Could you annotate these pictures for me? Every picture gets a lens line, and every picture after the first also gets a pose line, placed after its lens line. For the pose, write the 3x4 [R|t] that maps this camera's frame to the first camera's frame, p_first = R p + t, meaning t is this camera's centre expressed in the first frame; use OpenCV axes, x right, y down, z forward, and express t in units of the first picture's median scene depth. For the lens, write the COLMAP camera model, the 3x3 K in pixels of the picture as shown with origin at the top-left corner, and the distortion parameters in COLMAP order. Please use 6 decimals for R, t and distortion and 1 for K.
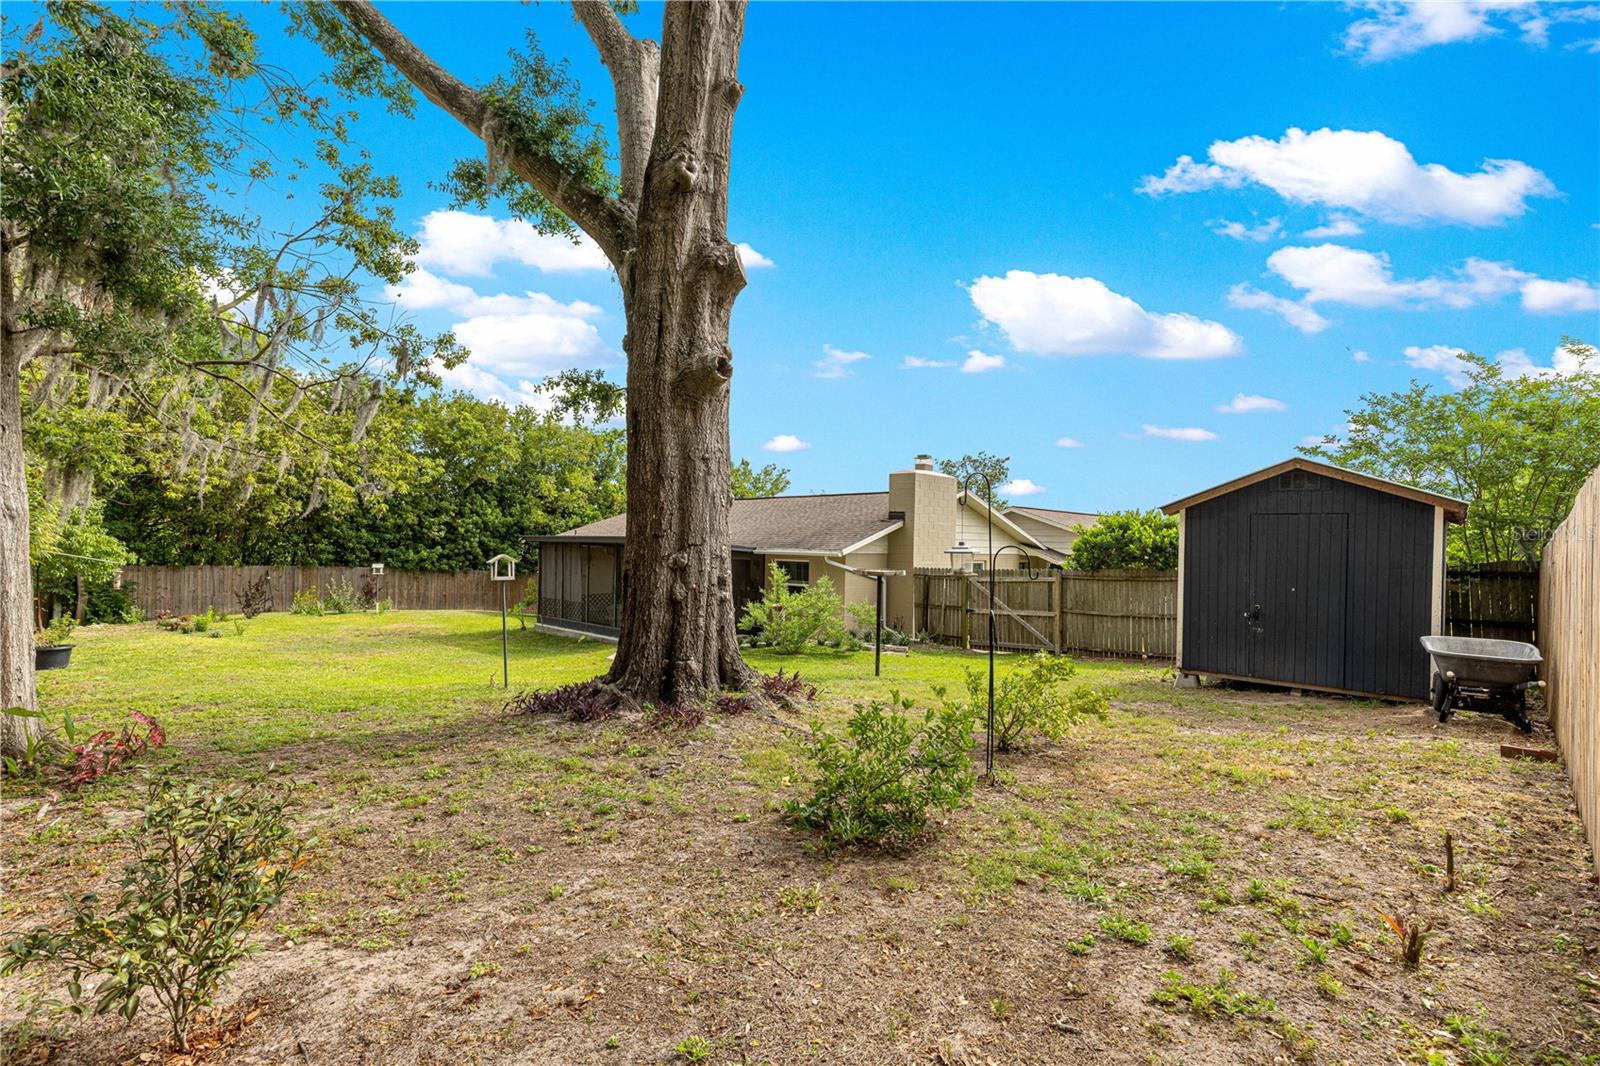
lens RADIAL K [[716.9, 0, 802.9], [0, 716.9, 534.2], [0, 0, 1]] dist [0.009733, -0.000600]
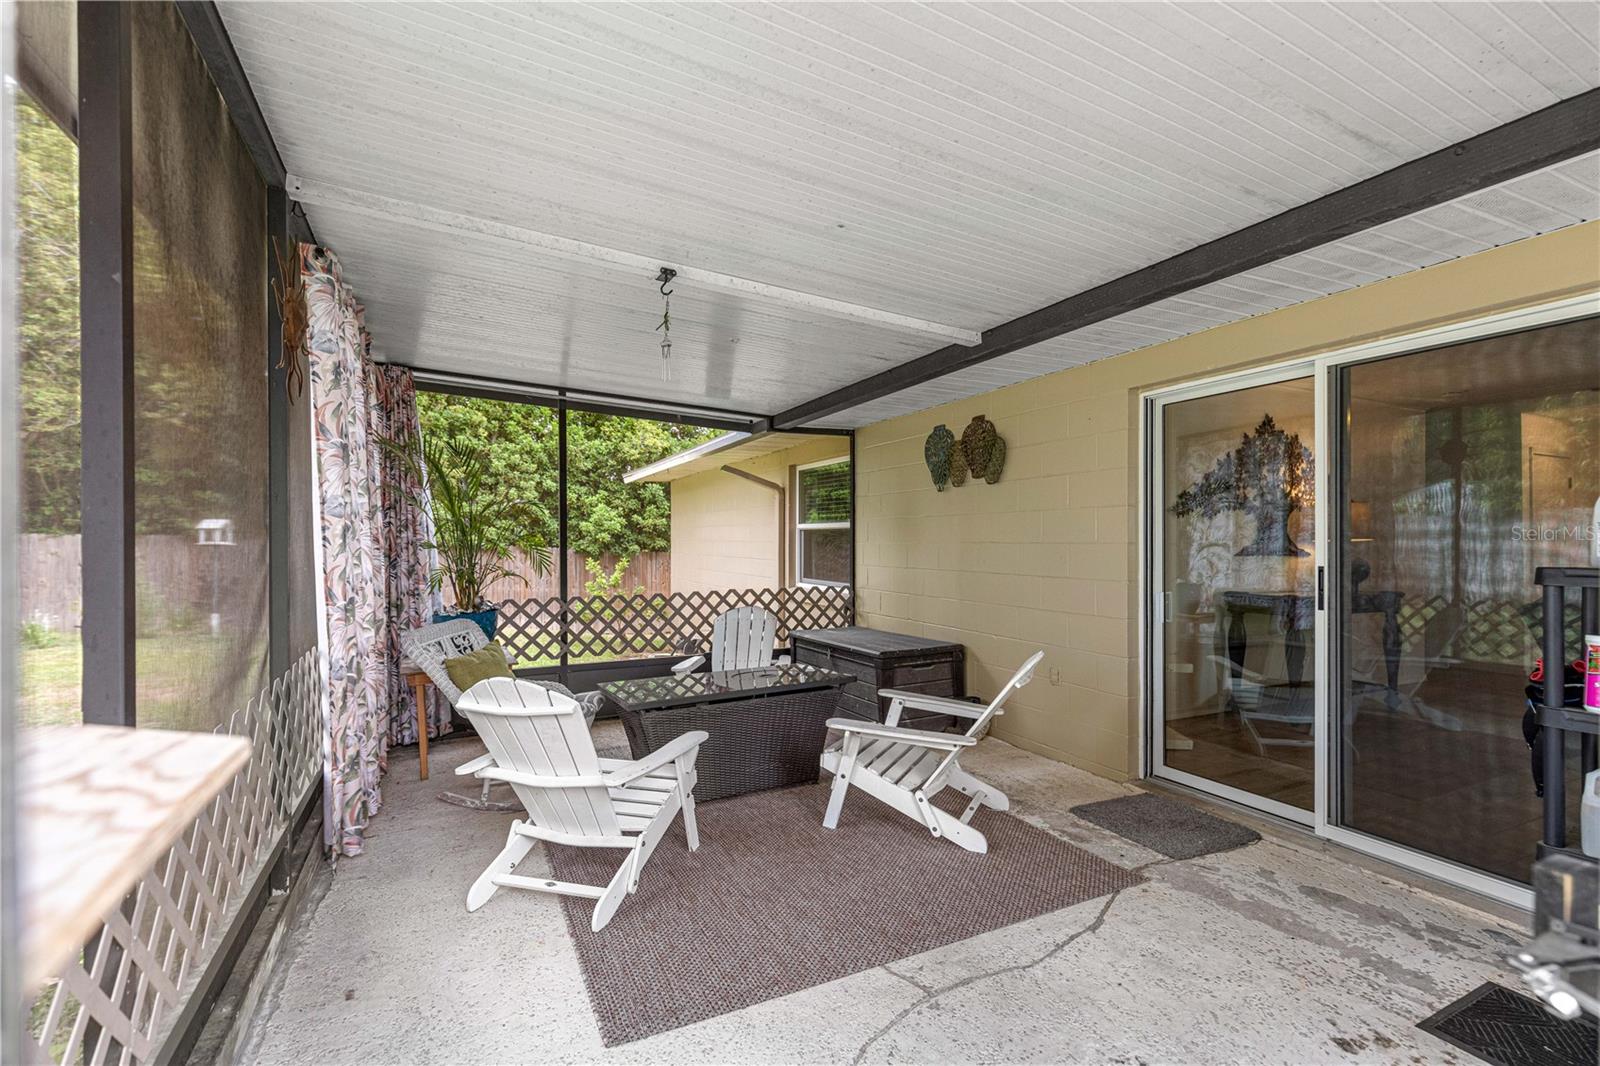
lens RADIAL K [[716.9, 0, 802.9], [0, 716.9, 534.2], [0, 0, 1]] dist [0.009733, -0.000600]
pose [[0.945129, -0.018061, -0.326197, -0.117241], [0.015511, 0.999825, -0.010417, 0.052064], [0.326328, 0.004786, 0.945244, 0.612877]]
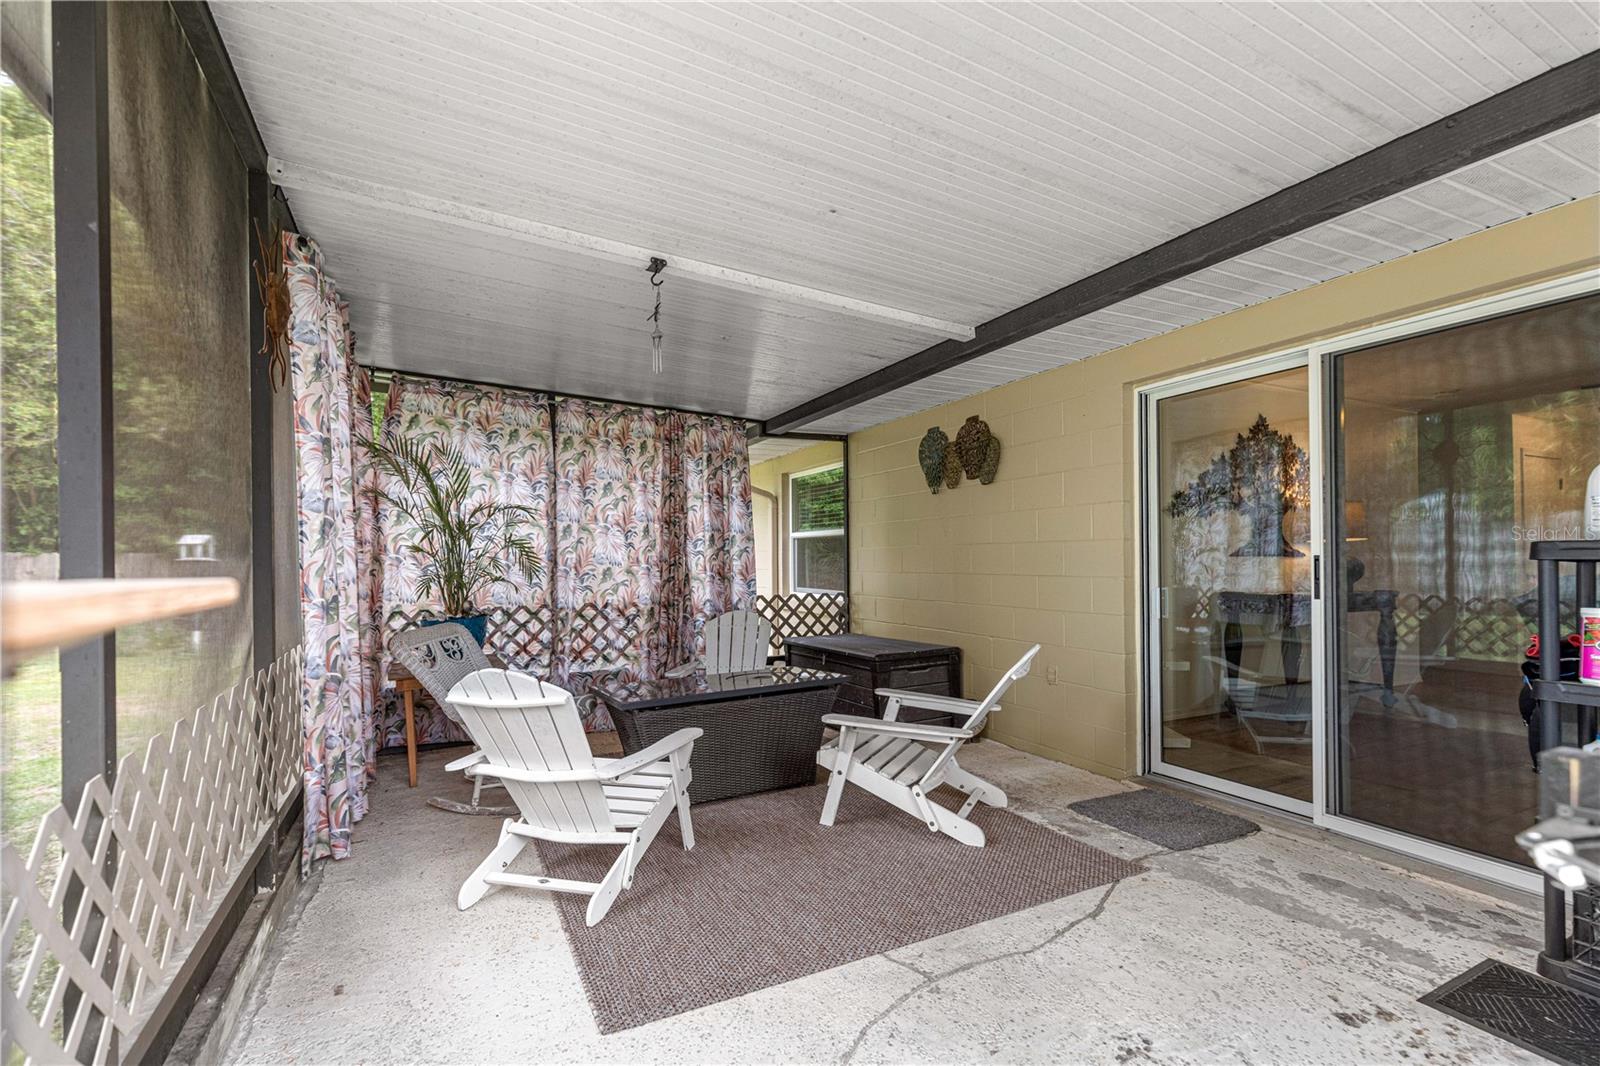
lens RADIAL K [[723.4, 0, 804.4], [0, 723.4, 550.3], [0, 0, 1]] dist [0.009974, -0.000794]
pose [[0.948684, -0.027294, -0.315045, -0.117568], [0.024184, 0.999613, -0.013777, 0.055897], [0.315299, 0.005451, 0.948977, 0.613044]]
